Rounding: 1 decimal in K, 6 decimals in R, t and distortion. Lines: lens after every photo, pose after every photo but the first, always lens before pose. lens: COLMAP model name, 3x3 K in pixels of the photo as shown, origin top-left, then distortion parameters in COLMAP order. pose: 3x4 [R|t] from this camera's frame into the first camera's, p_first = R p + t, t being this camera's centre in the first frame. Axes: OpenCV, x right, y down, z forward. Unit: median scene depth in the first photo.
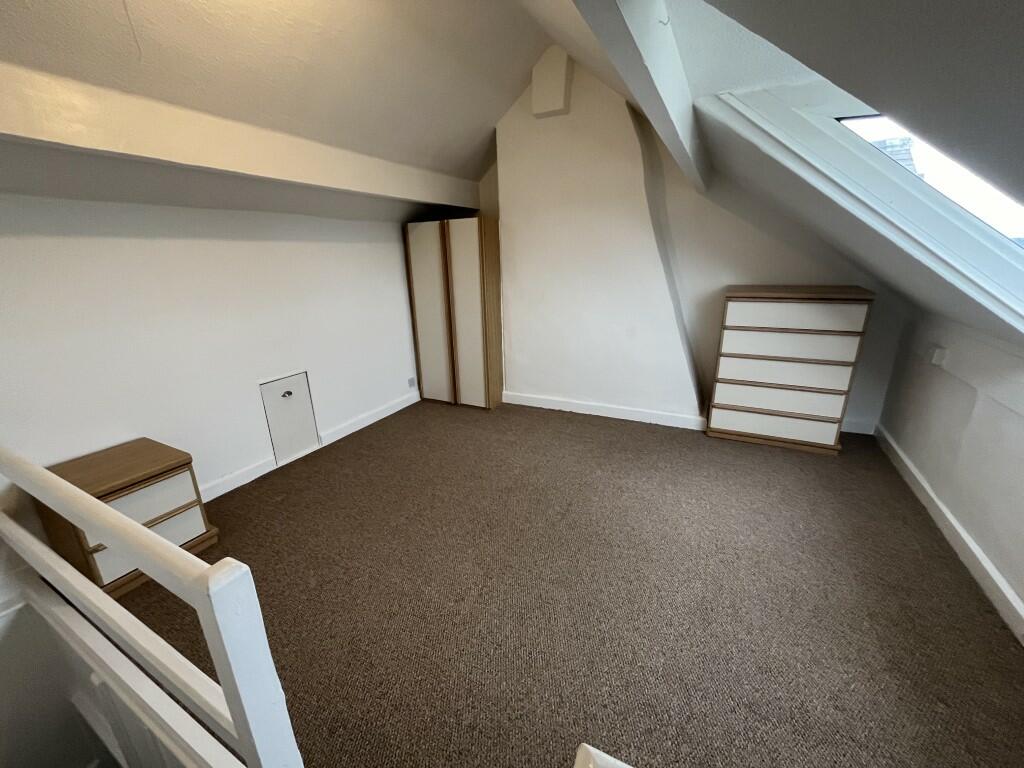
lens RADIAL K [[413.5, 0, 512.0], [0, 413.5, 384.0], [0, 0, 1]] dist [-0.000291, 0.000009]
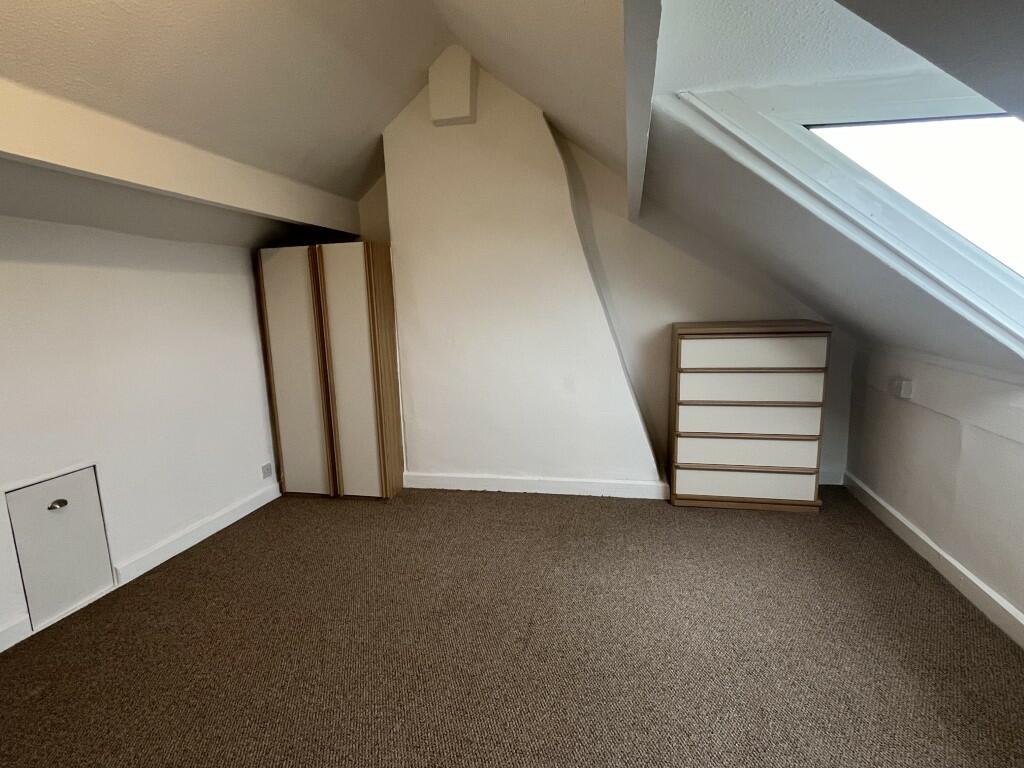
lens RADIAL K [[515.0, 0, 512.0], [0, 515.0, 384.0], [0, 0, 1]] dist [-0.001311, 0.000141]
pose [[0.969582, -0.044855, 0.240620, -0.062552], [0.080239, 0.986989, -0.139336, 0.007668], [-0.231240, 0.154405, 0.960566, 0.080602]]
